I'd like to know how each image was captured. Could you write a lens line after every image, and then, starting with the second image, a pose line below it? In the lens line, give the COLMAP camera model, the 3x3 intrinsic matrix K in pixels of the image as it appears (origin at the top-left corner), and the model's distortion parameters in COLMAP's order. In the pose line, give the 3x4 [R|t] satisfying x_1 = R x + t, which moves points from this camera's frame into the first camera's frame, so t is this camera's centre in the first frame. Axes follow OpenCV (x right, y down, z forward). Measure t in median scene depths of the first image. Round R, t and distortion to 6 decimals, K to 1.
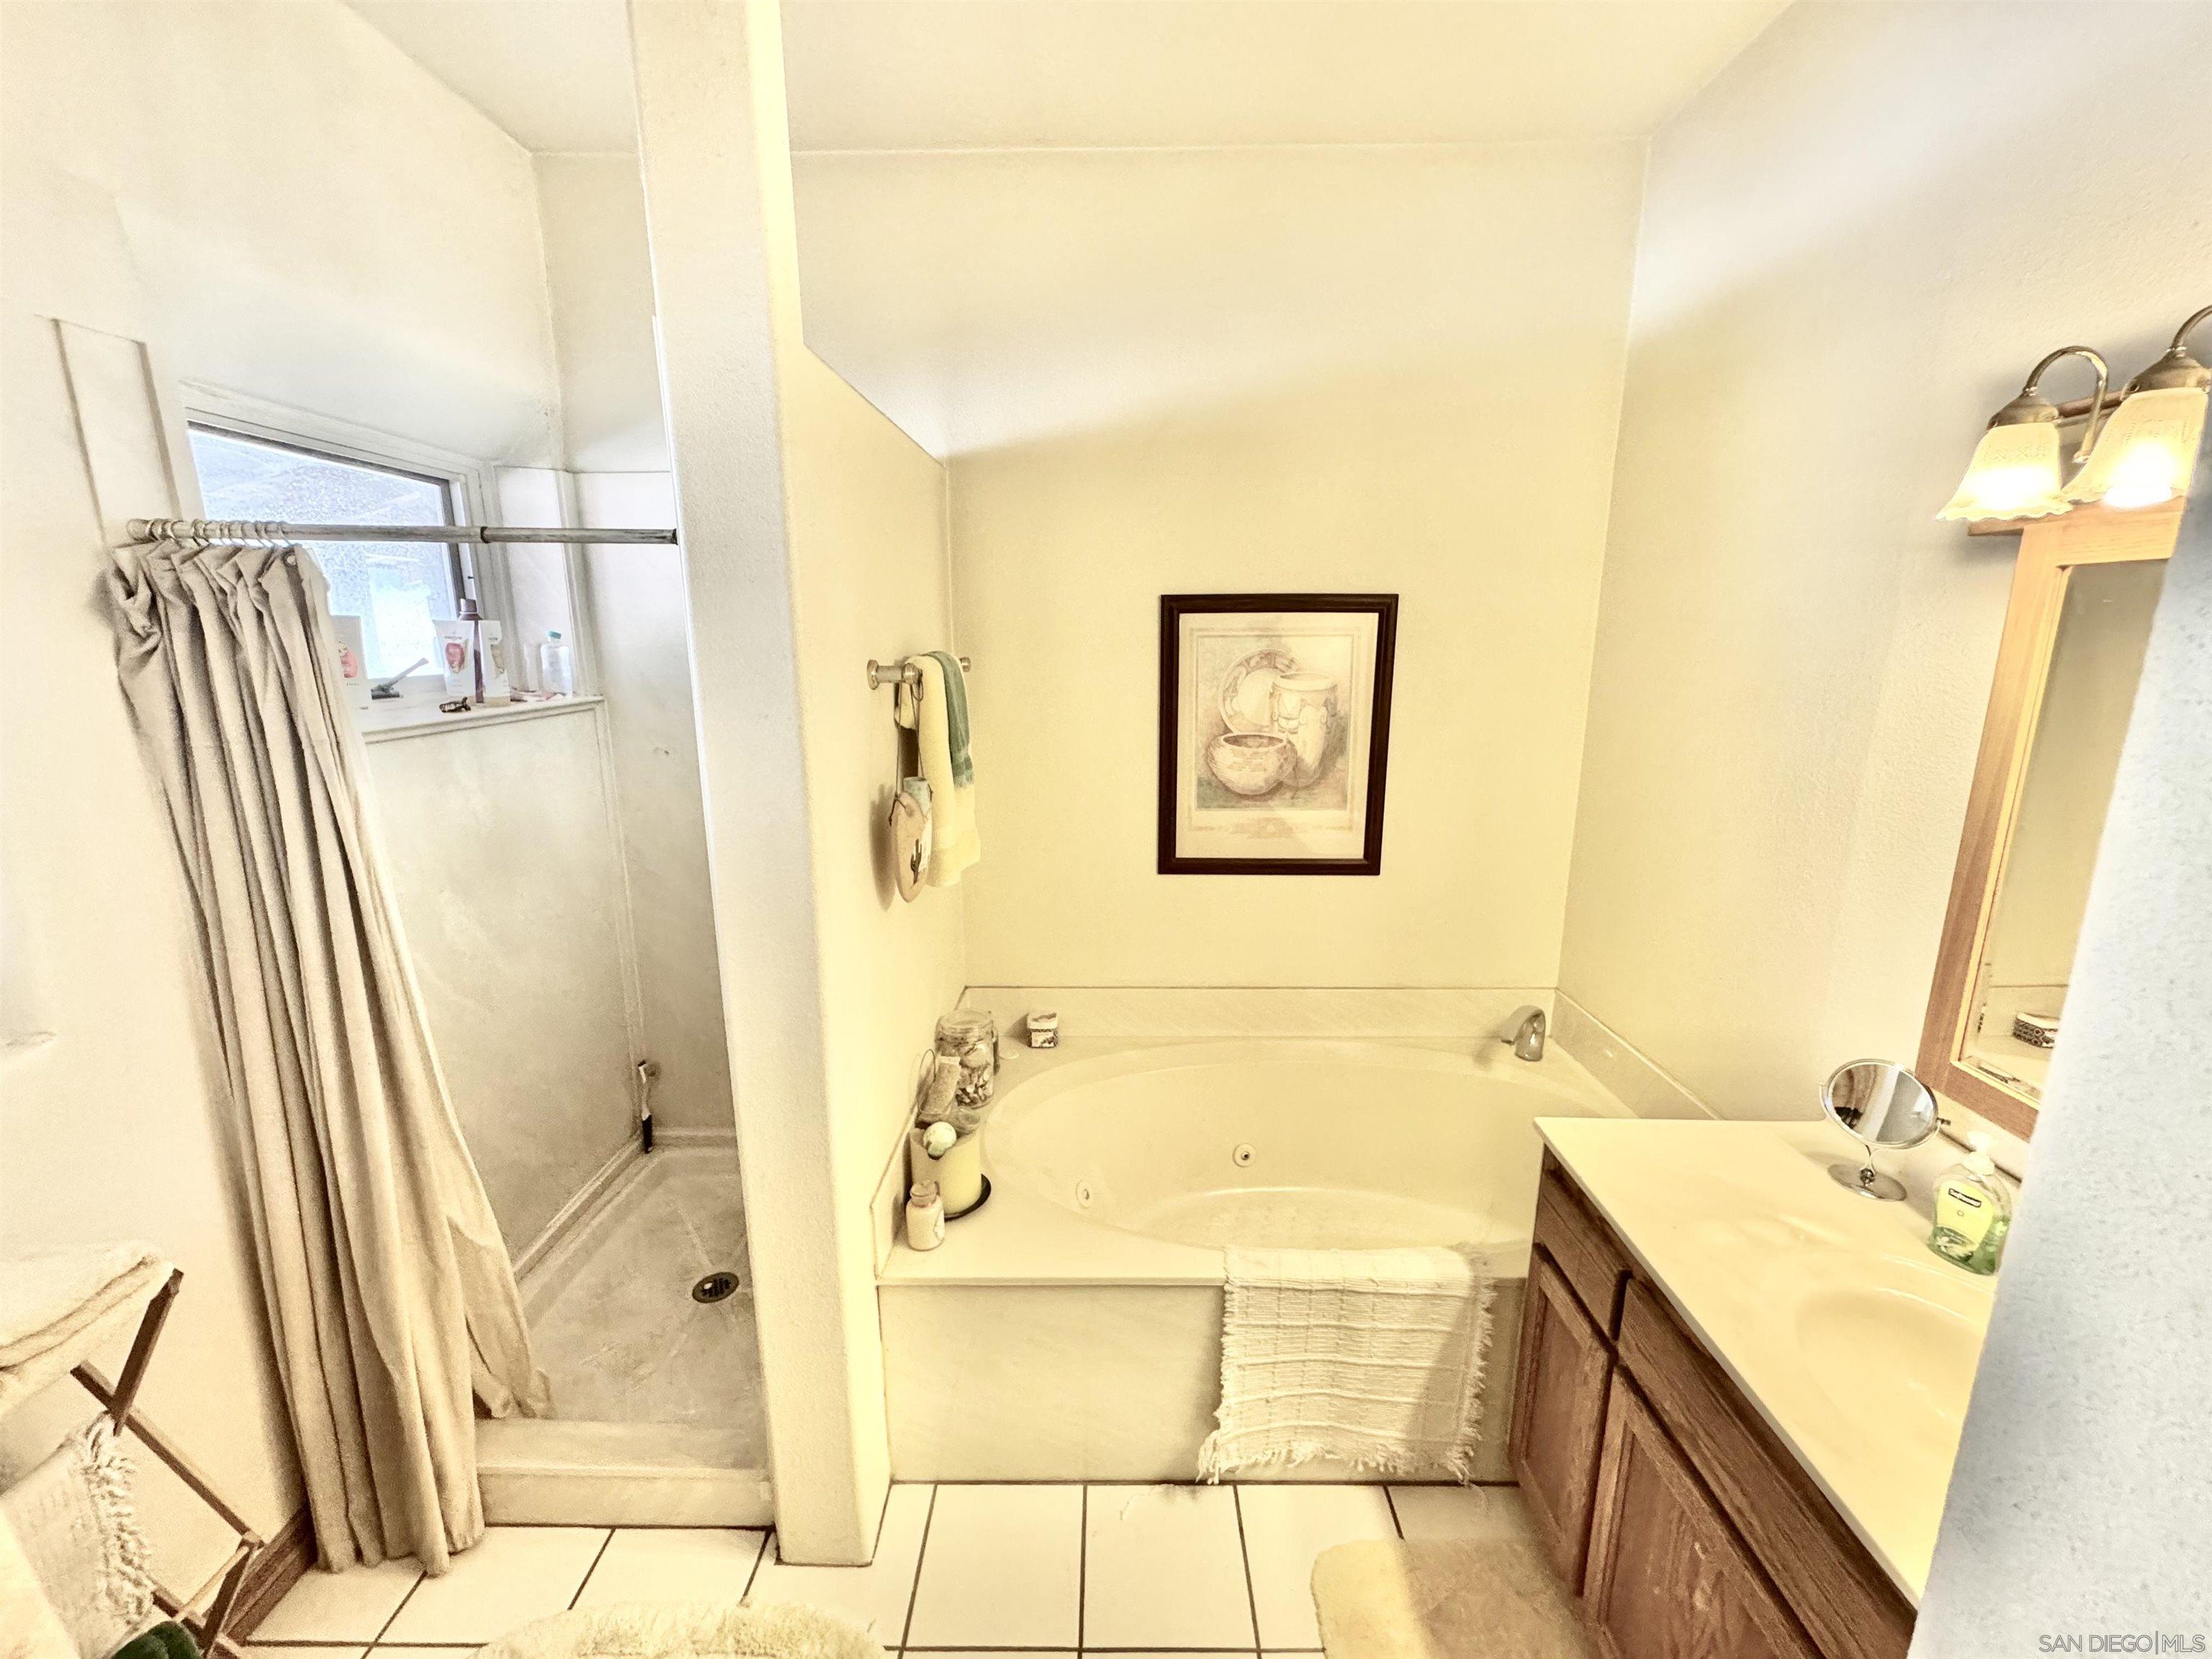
lens RADIAL K [[887.3, 0, 1107.8], [0, 887.3, 827.2], [0, 0, 1]] dist [-0.004047, 0.000978]
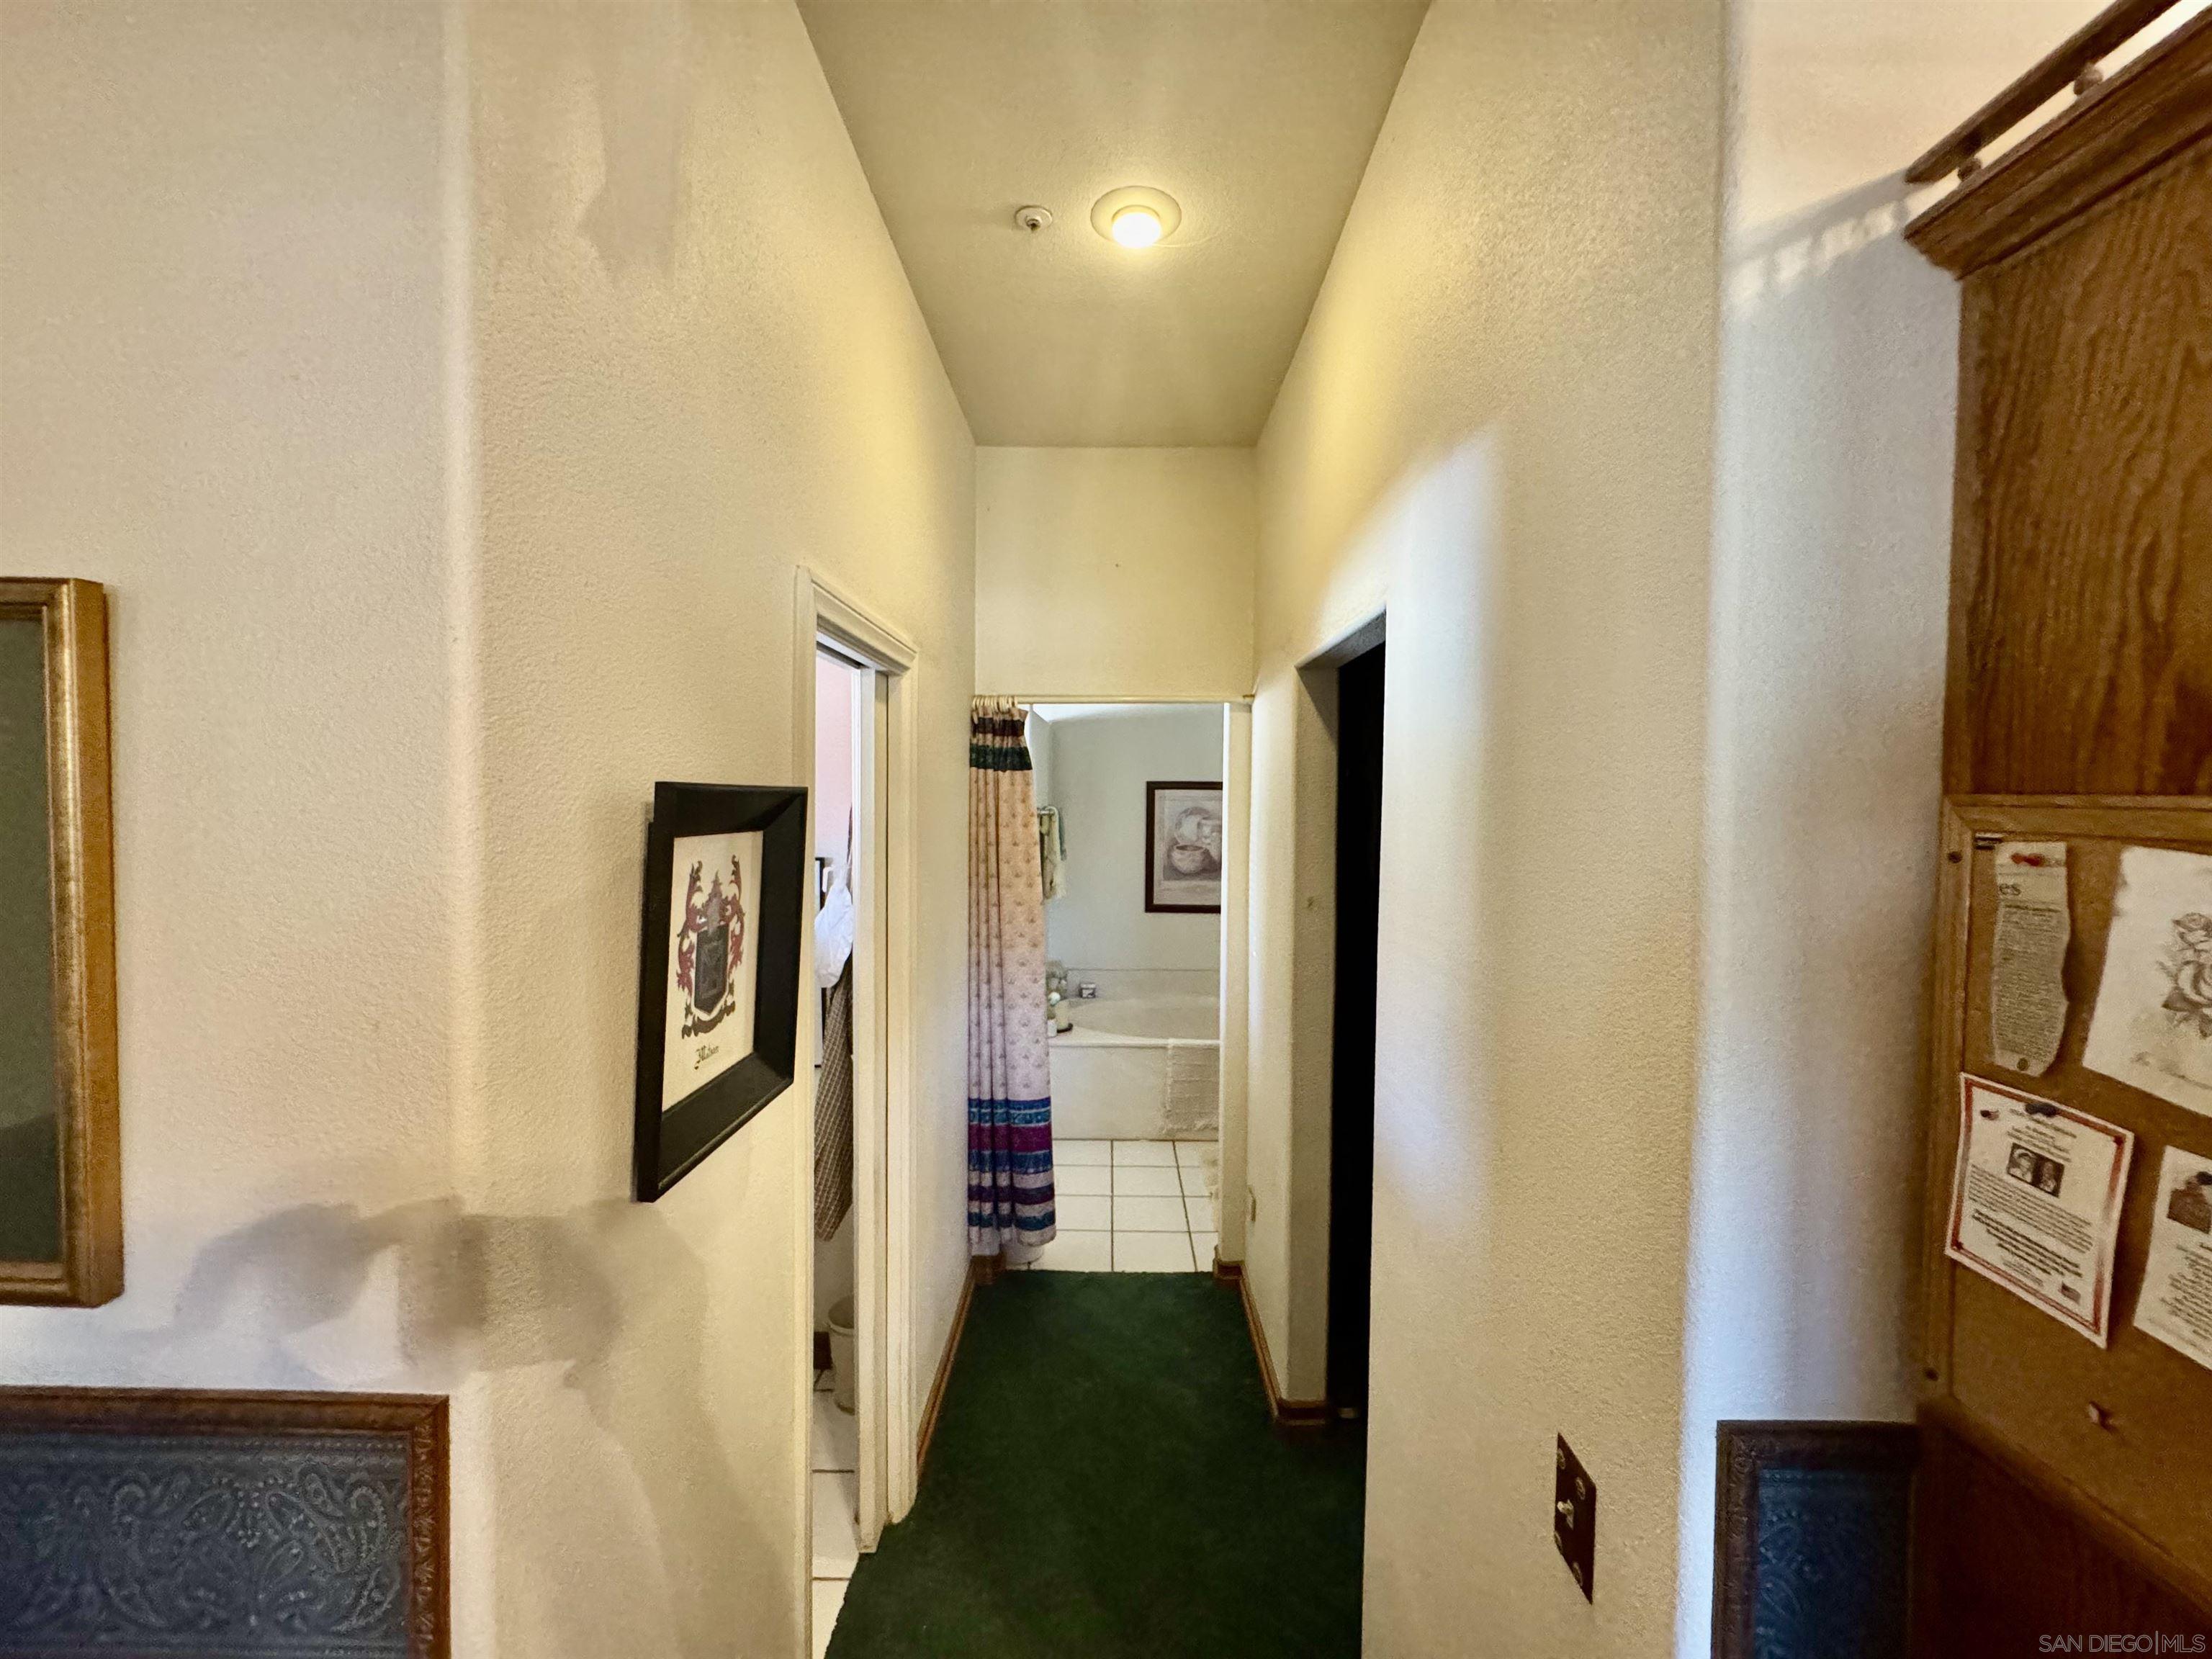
lens RADIAL K [[887.3, 0, 1107.7], [0, 887.3, 826.9], [0, 0, 1]] dist [-0.004047, 0.000978]
pose [[0.999894, 0.011174, -0.009342, -0.014036], [-0.012591, 0.985577, -0.168760, 0.213299], [0.007321, 0.168860, 0.985613, -1.105228]]
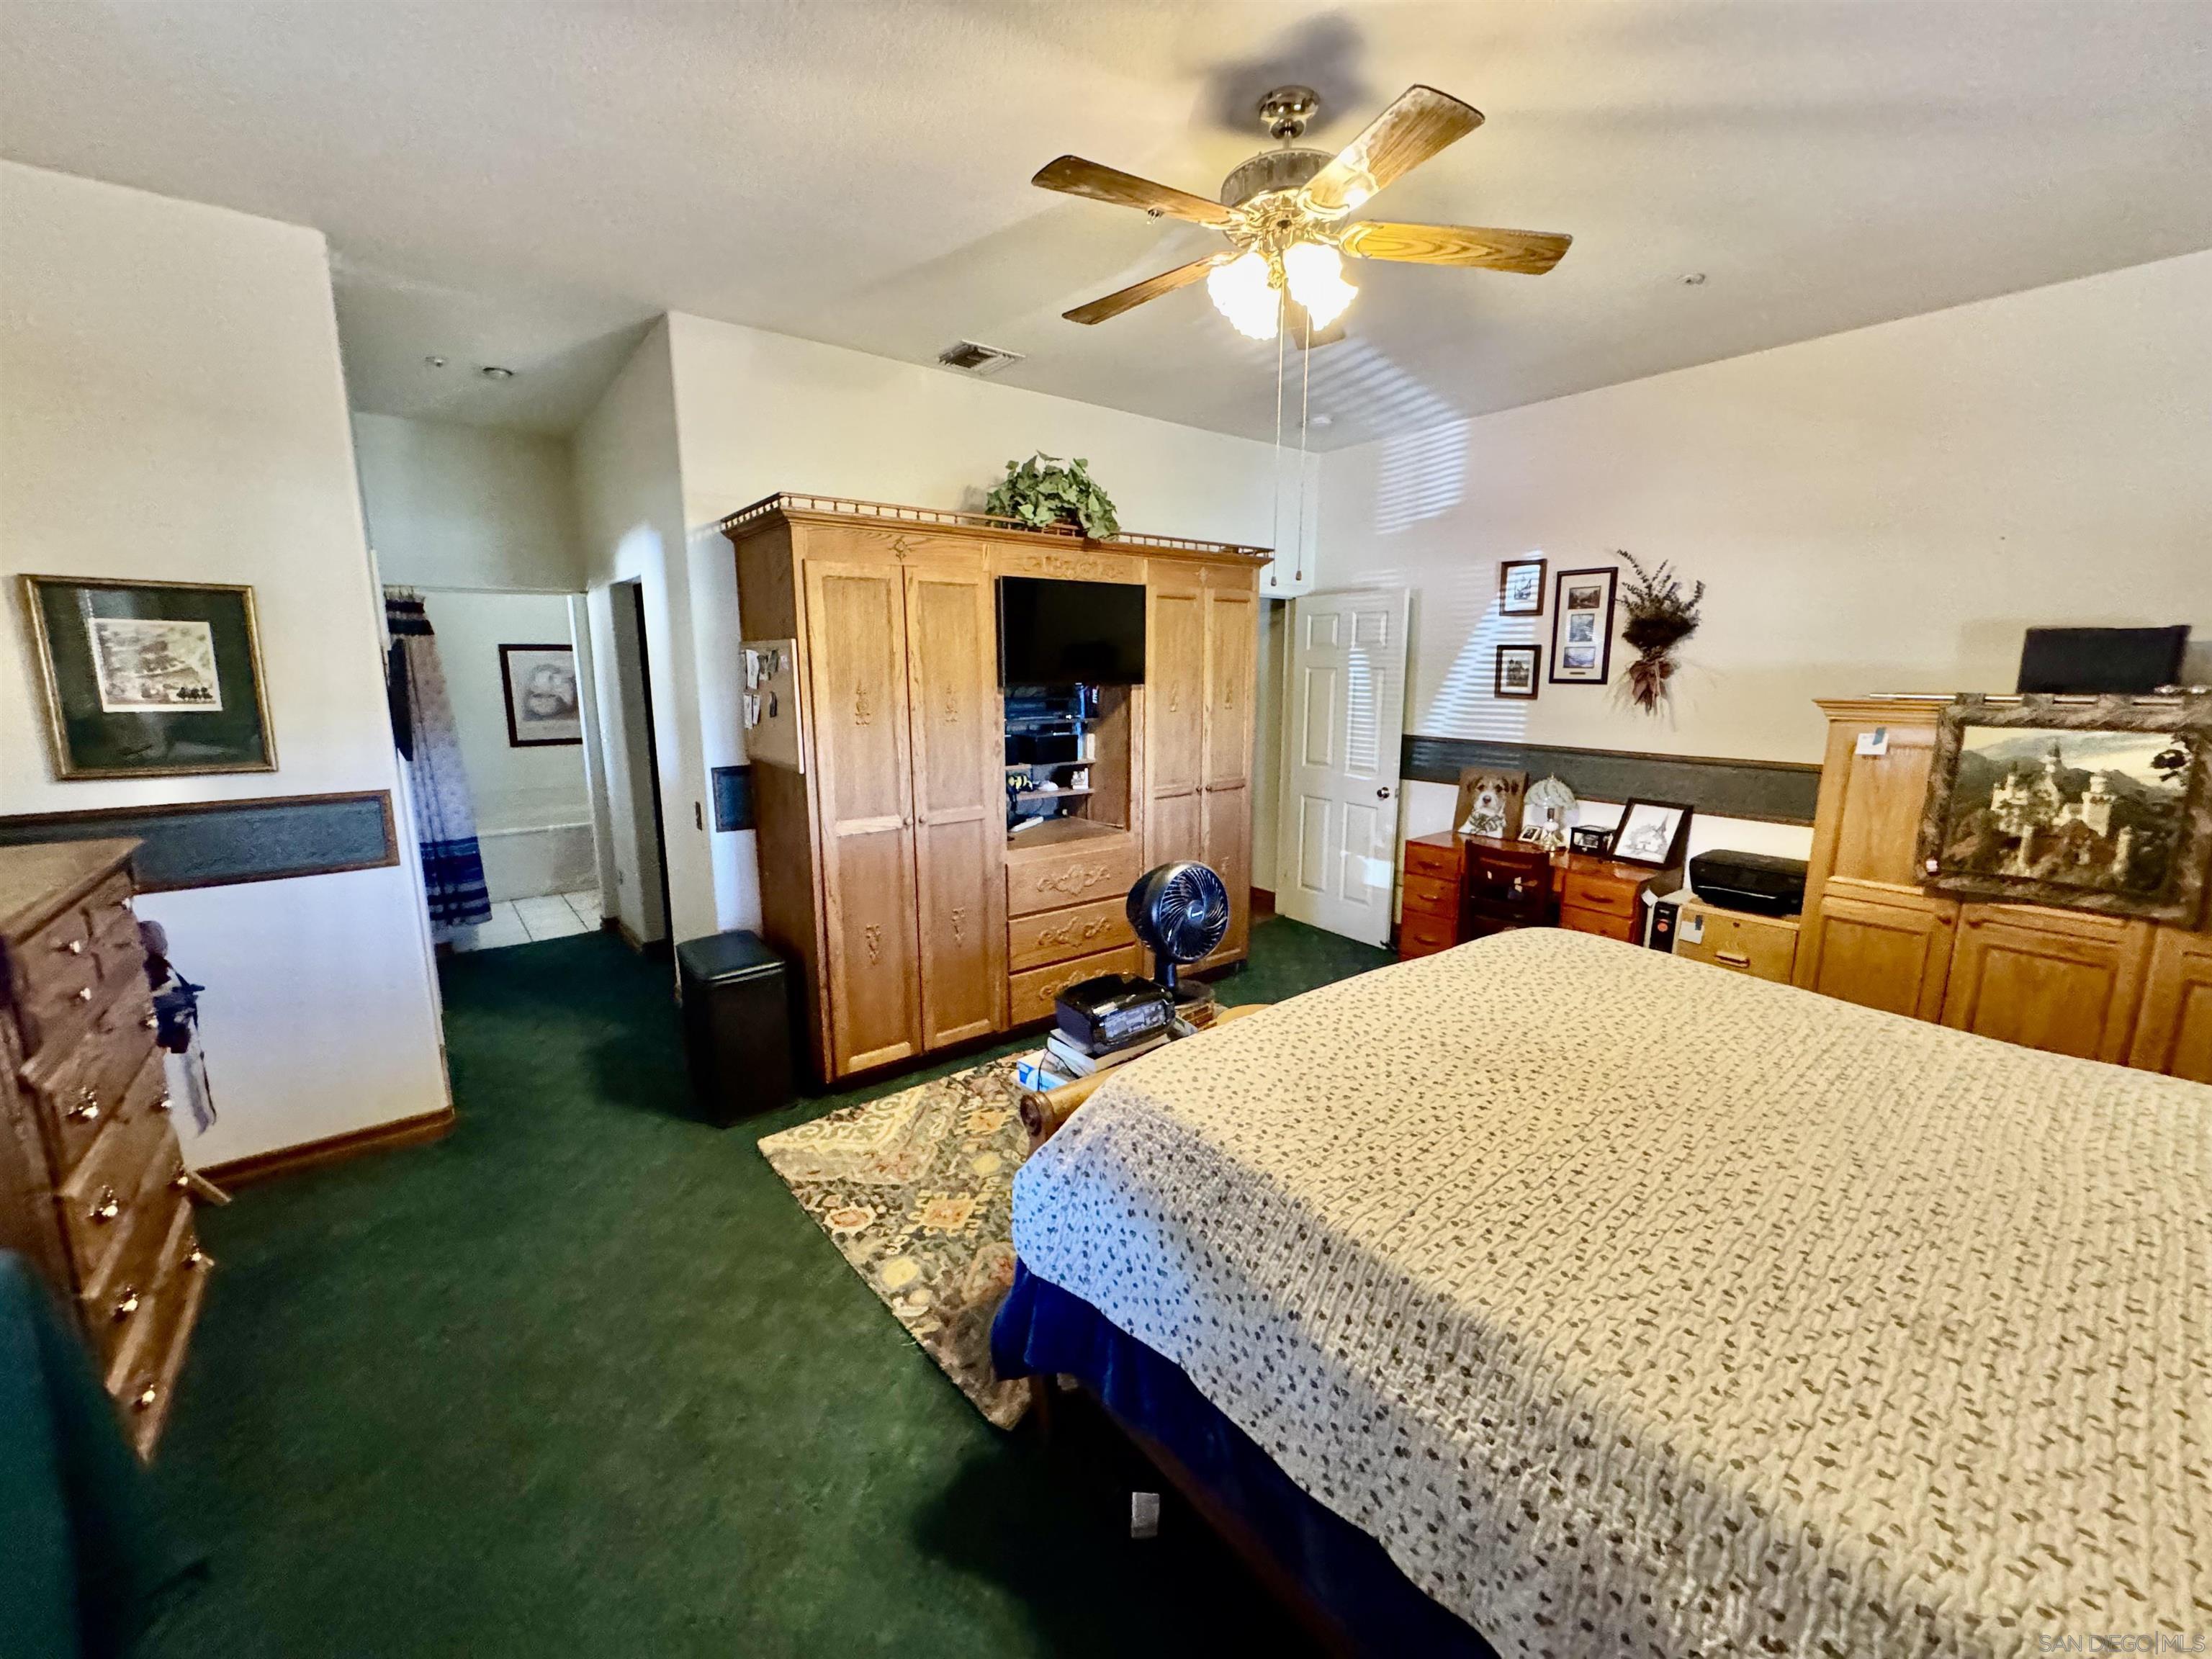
lens RADIAL K [[887.3, 0, 1101.1], [0, 887.3, 826.7], [0, 0, 1]] dist [-0.004047, 0.000978]
pose [[0.787864, -0.107867, 0.606329, -0.191573], [0.124124, 0.992150, 0.015219, 0.484373], [-0.603211, 0.063269, 0.795068, -2.245524]]
